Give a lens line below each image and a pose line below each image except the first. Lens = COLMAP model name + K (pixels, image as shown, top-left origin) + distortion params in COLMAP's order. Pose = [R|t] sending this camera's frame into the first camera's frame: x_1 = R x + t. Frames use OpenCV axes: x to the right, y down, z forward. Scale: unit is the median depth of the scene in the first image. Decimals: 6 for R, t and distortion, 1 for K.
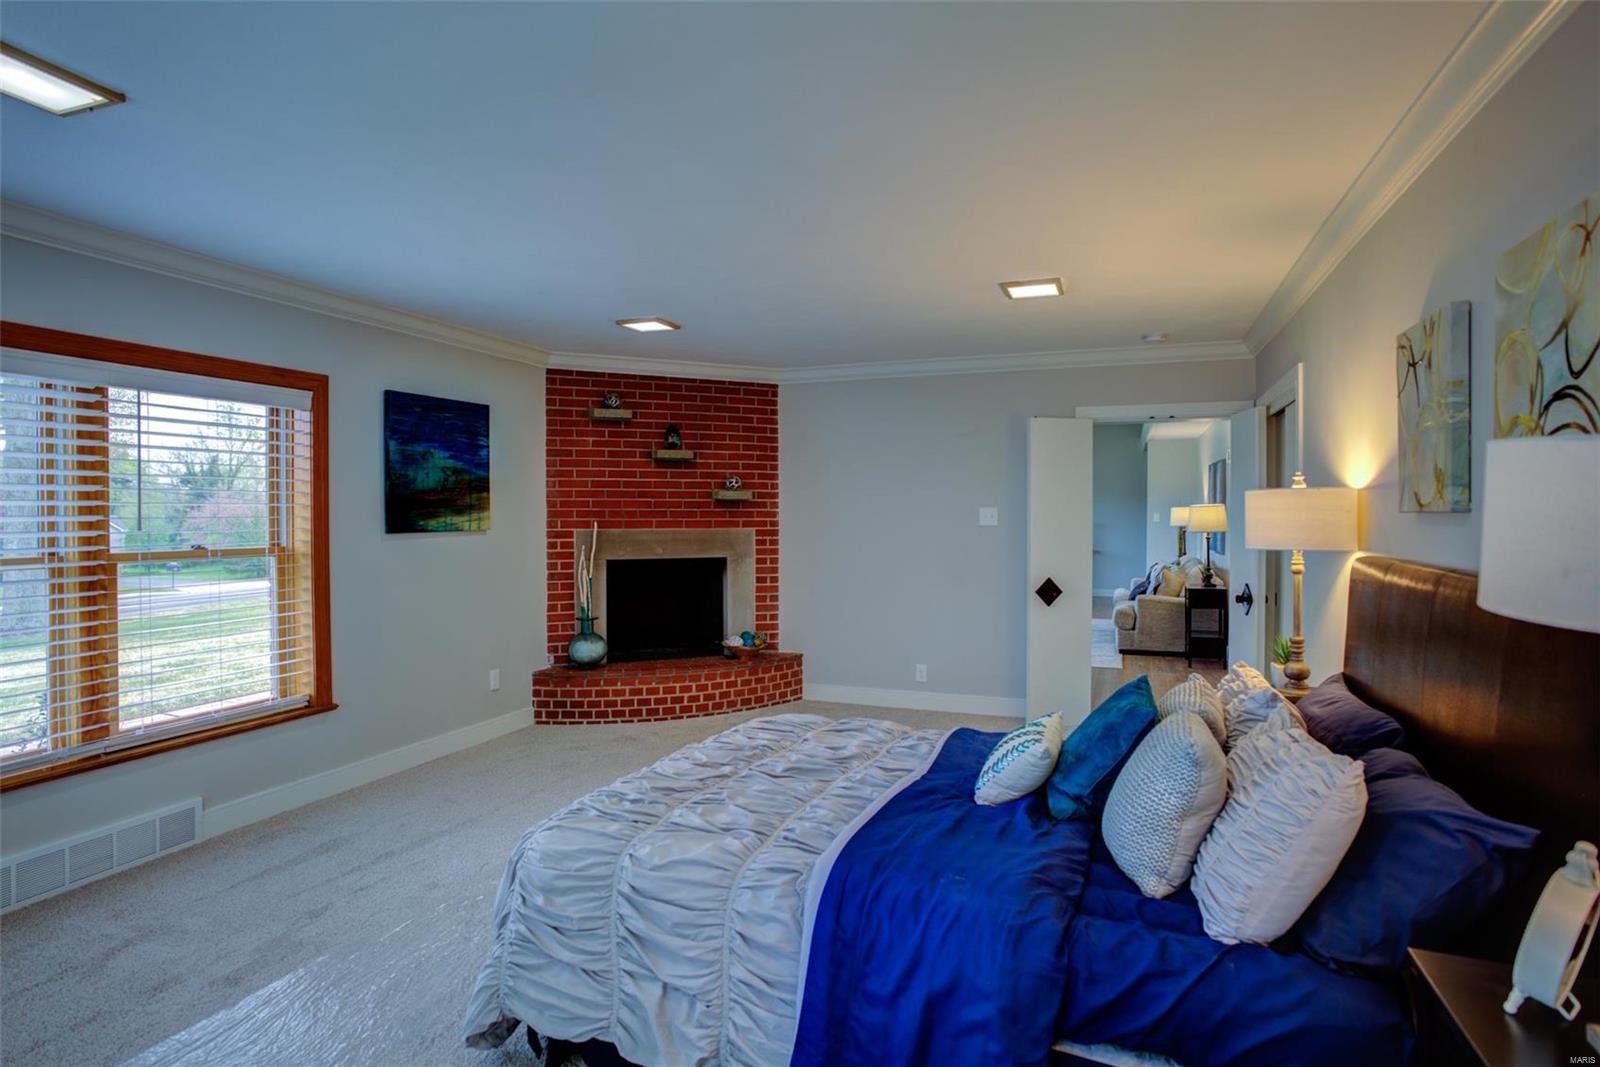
lens RADIAL K [[834.5, 0, 800.0], [0, 834.5, 533.5], [0, 0, 1]] dist [-0.077831, 0.043277]
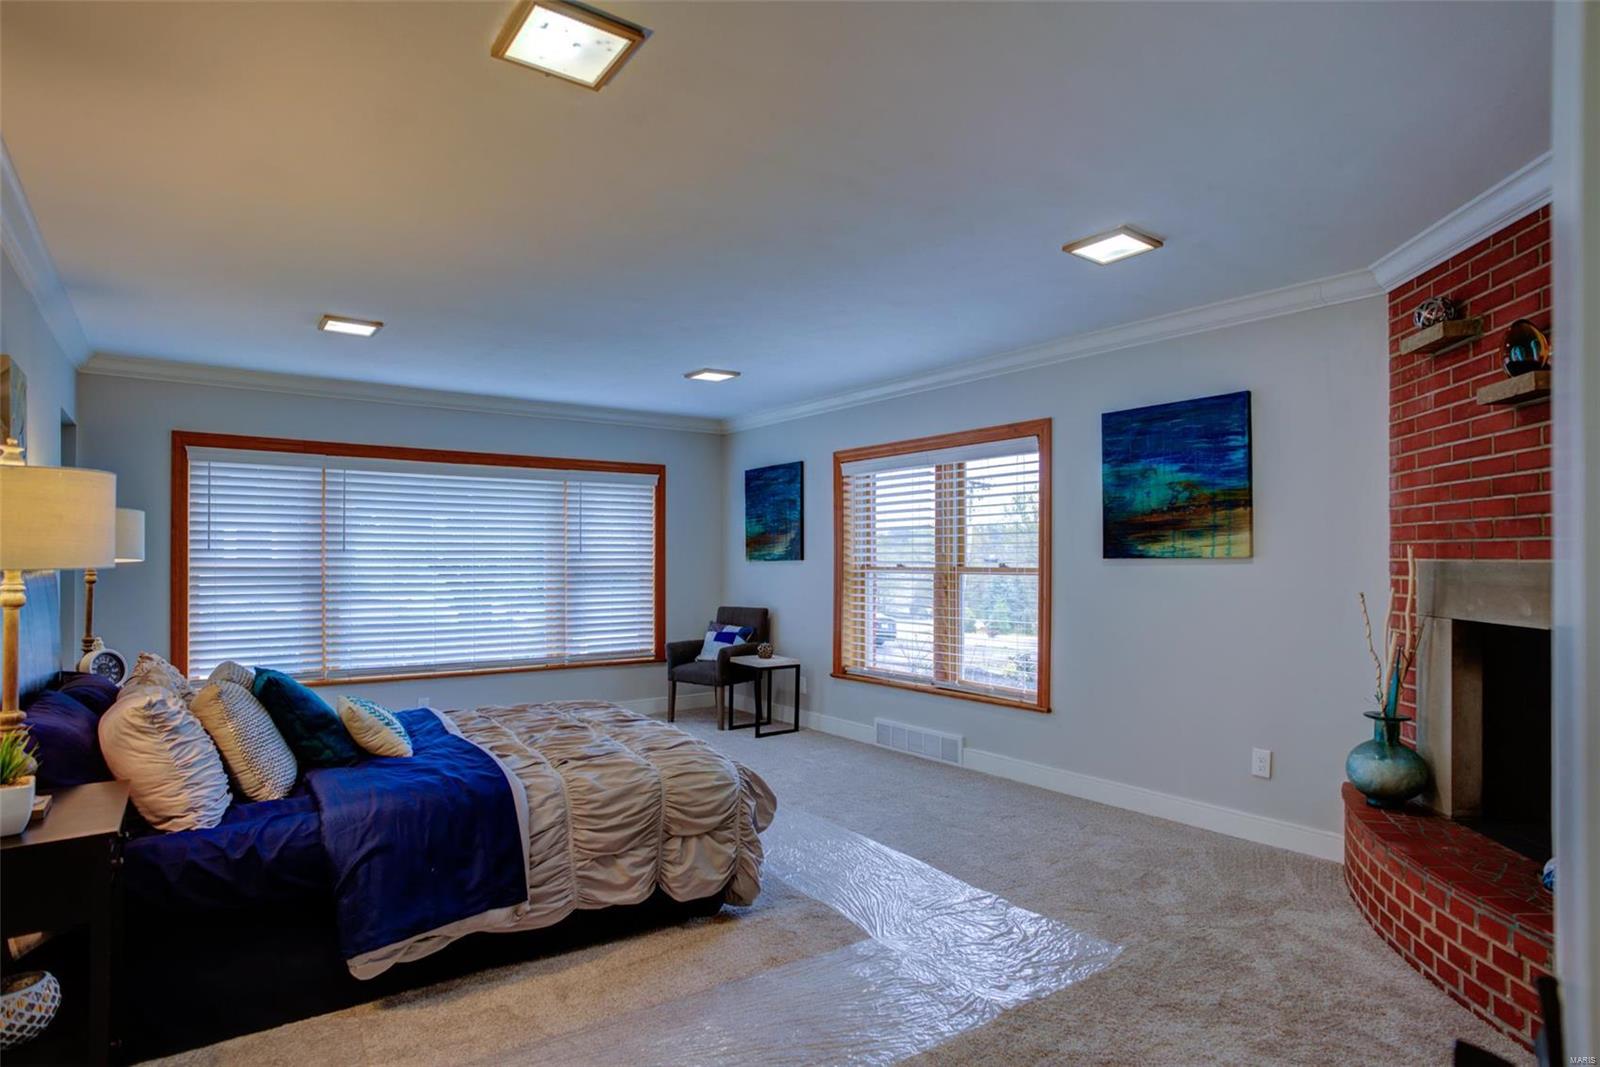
lens RADIAL K [[834.5, 0, 800.0], [0, 834.5, 533.5], [0, 0, 1]] dist [-0.077831, 0.043277]
pose [[-0.531171, -0.020434, -0.847018, 0.415428], [-0.019451, 0.999740, -0.011921, -0.008328], [0.847041, 0.010143, -0.531430, 0.940019]]
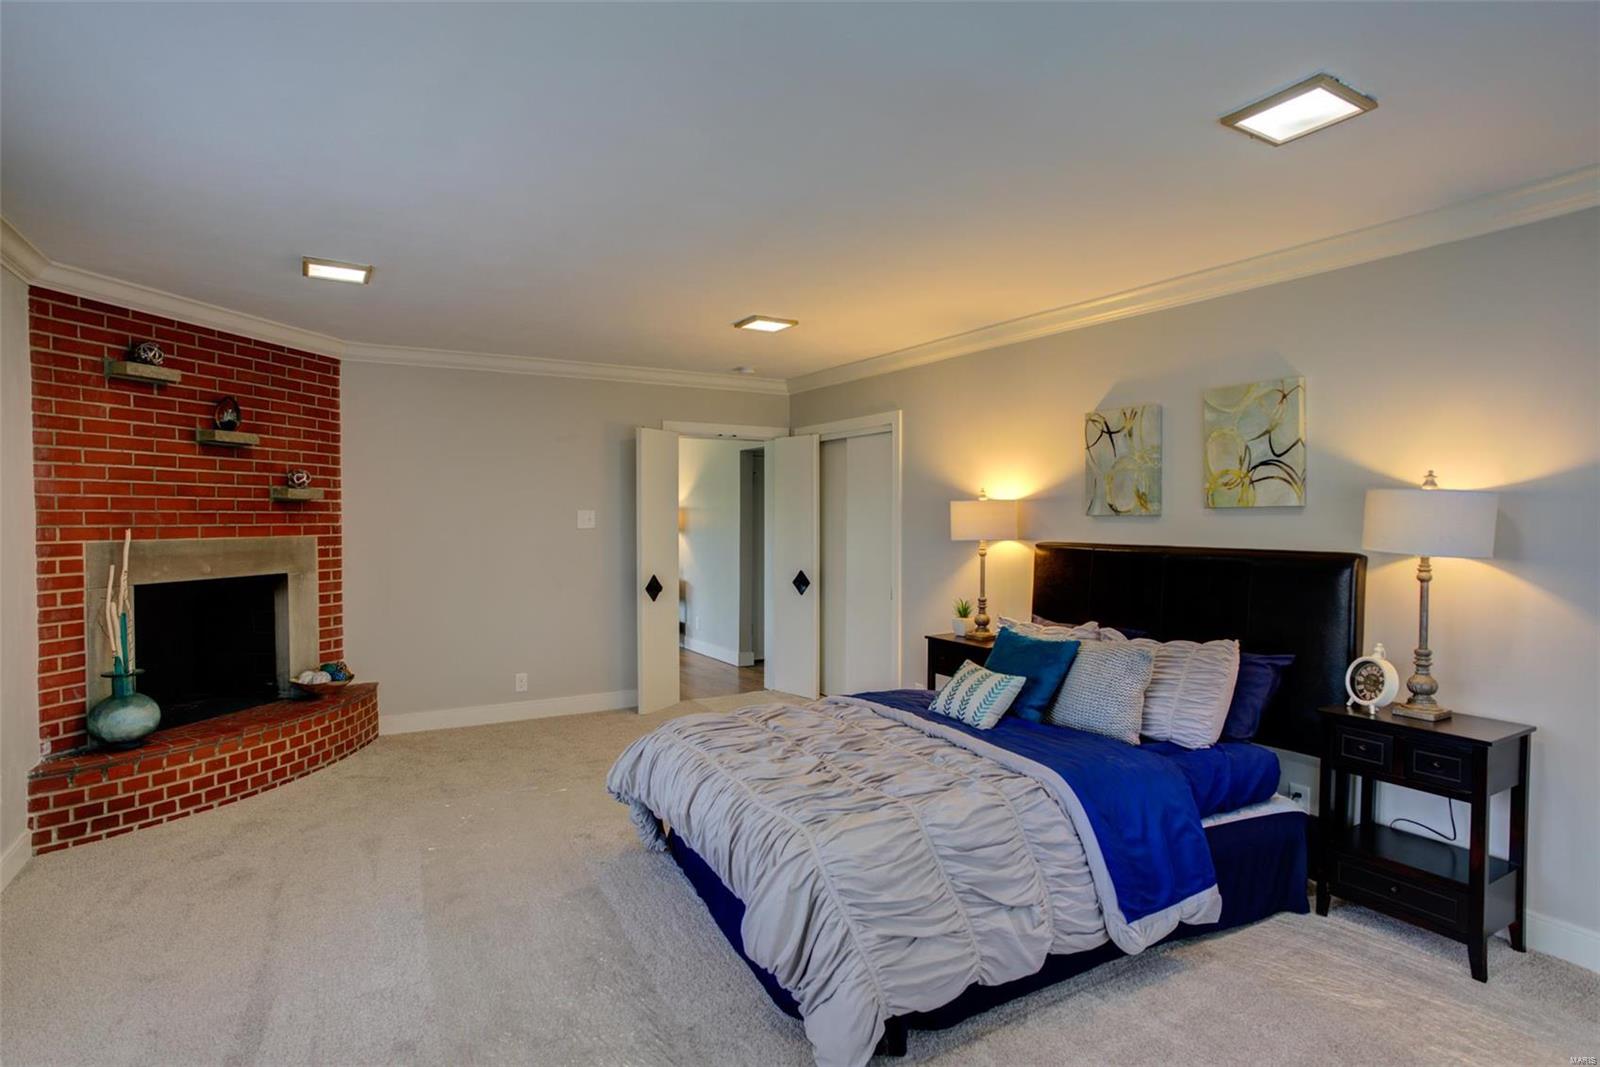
lens RADIAL K [[831.6, 0, 801.6], [0, 831.6, 542.5], [0, 0, 1]] dist [-0.077454, 0.043286]
pose [[0.615085, -0.024749, 0.788072, -0.423840], [0.019111, 0.999682, 0.016478, -0.003894], [-0.788229, 0.004925, 0.615362, 0.164141]]
